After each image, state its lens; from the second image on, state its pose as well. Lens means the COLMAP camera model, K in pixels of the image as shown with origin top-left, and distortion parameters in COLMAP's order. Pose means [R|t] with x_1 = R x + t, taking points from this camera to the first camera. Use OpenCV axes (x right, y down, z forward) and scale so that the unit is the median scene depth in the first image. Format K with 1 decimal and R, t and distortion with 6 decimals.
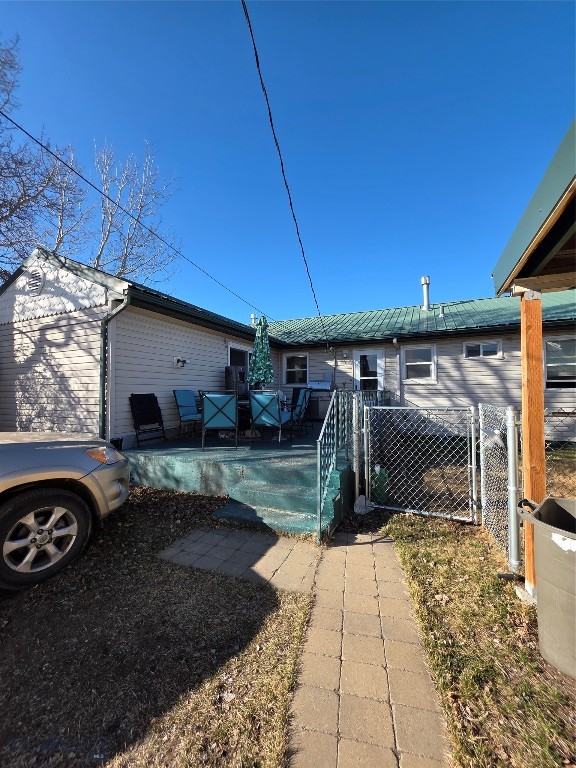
lens RADIAL K [[308.3, 0, 284.9], [0, 308.3, 381.7], [0, 0, 1]] dist [-0.000437, 0.000085]
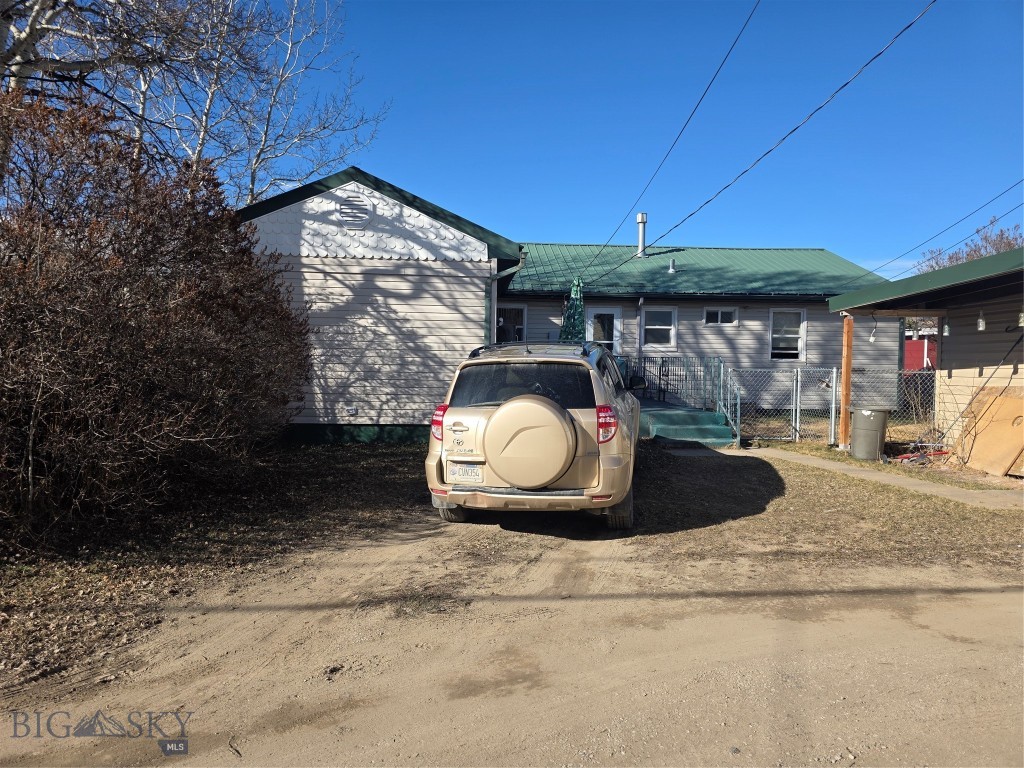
lens RADIAL K [[675.4, 0, 515.7], [0, 675.4, 375.6], [0, 0, 1]] dist [0.066797, -0.070348]
pose [[0.879815, 0.010056, 0.475210, -1.313866], [-0.038816, 0.997957, 0.050748, -0.006656], [-0.473729, -0.063094, 0.878408, -0.800140]]
